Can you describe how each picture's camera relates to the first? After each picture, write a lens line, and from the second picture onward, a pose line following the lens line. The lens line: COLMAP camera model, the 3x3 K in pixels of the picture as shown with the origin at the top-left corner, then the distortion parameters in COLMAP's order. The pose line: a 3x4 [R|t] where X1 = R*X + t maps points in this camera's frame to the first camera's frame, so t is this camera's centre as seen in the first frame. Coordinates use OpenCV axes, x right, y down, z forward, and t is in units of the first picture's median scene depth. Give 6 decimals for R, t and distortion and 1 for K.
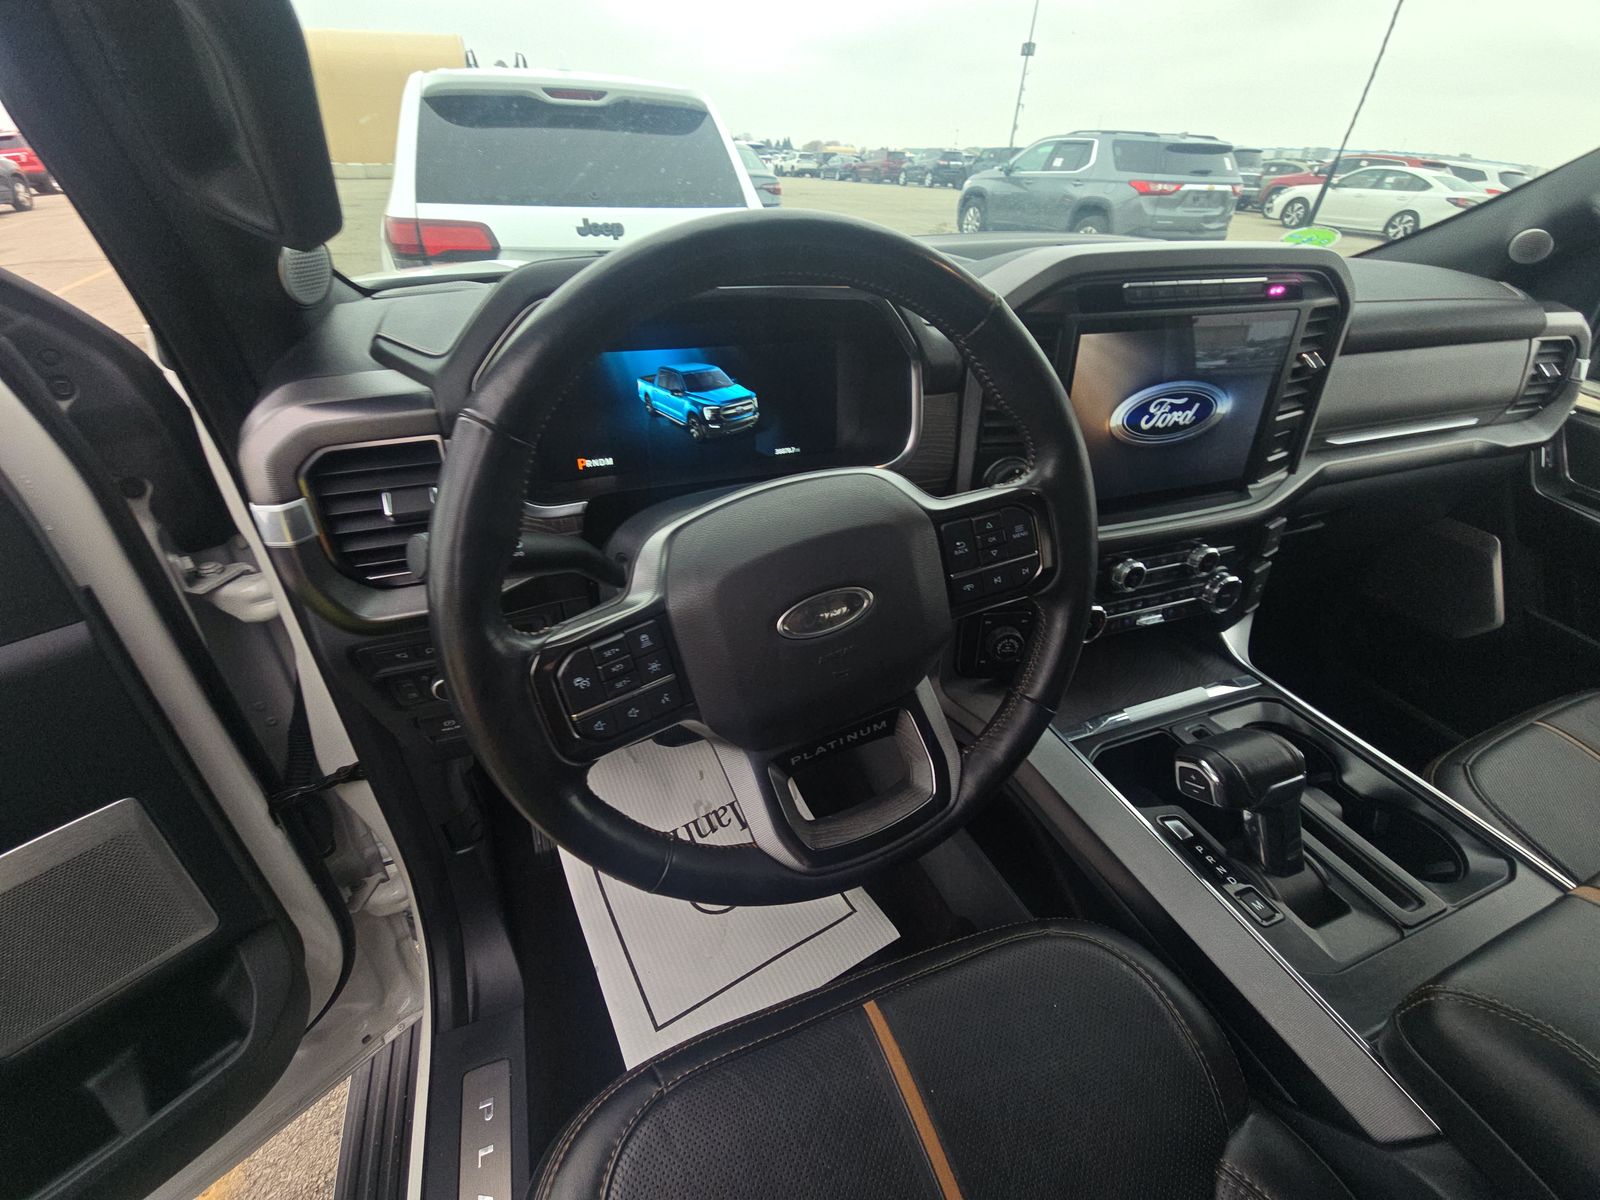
lens RADIAL K [[644.2, 0, 798.1], [0, 644.2, 618.1], [0, 0, 1]] dist [0.005857, -0.006892]
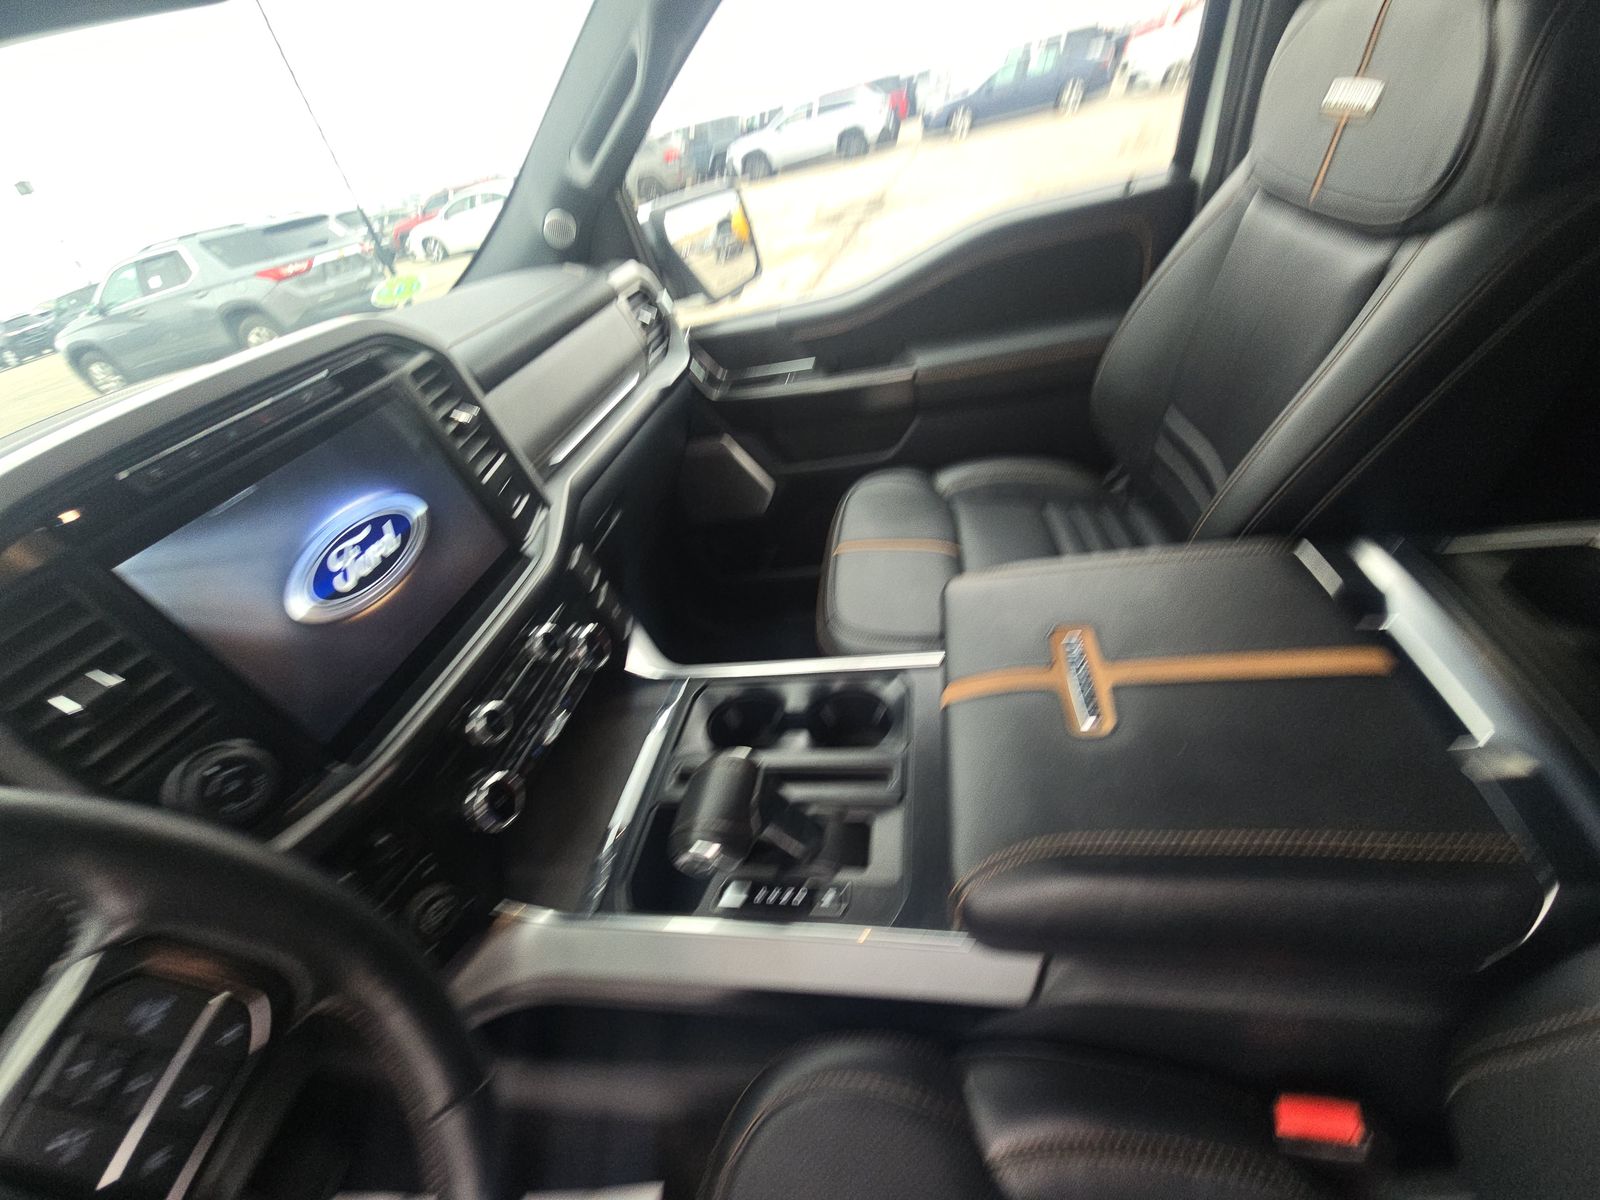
lens RADIAL K [[644.2, 0, 798.1], [0, 644.2, 618.1], [0, 0, 1]] dist [0.005857, -0.006892]
pose [[0.479975, -0.635202, 0.605097, 0.268117], [0.671447, 0.709898, 0.212612, -0.065549], [-0.564609, 0.304242, 0.767238, 0.110581]]
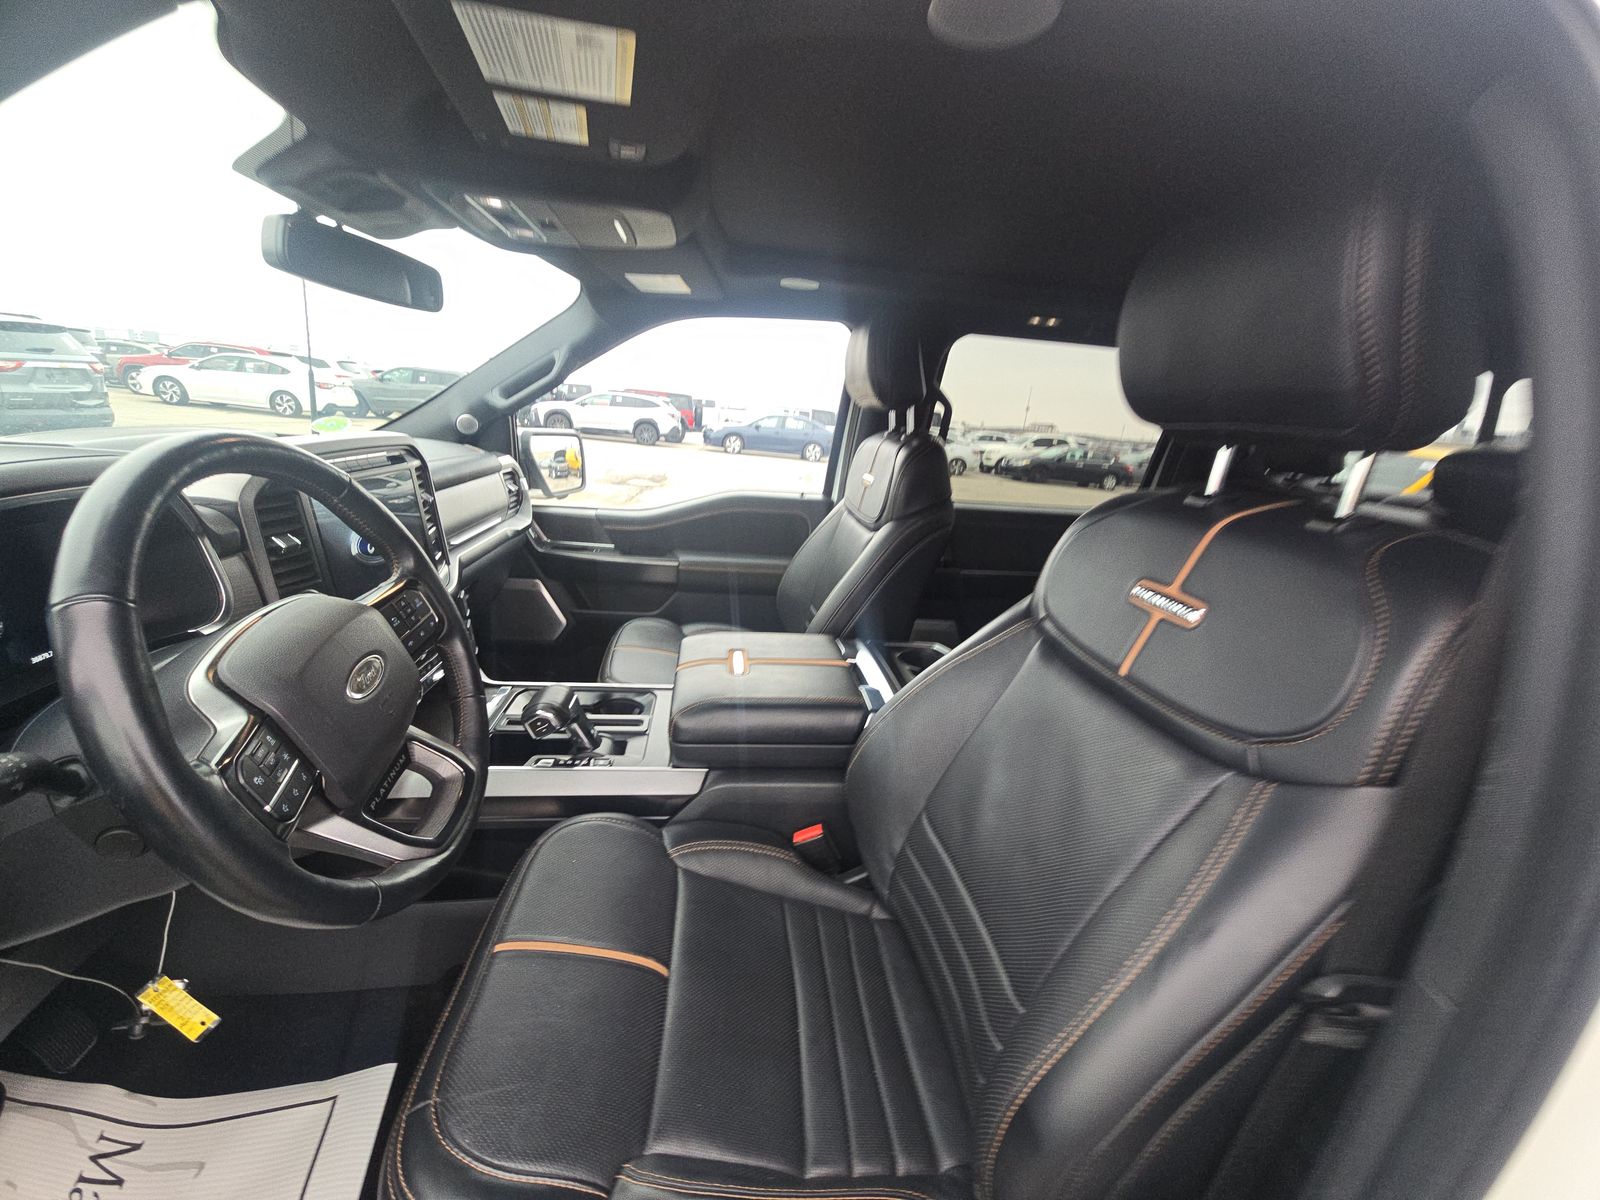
lens RADIAL K [[644.2, 0, 798.1], [0, 644.2, 618.1], [0, 0, 1]] dist [0.005857, -0.006892]
pose [[0.236940, -0.295410, 0.925523, -0.517665], [0.493418, 0.857230, 0.147294, 0.073230], [-0.836898, 0.421770, 0.348873, -0.192313]]
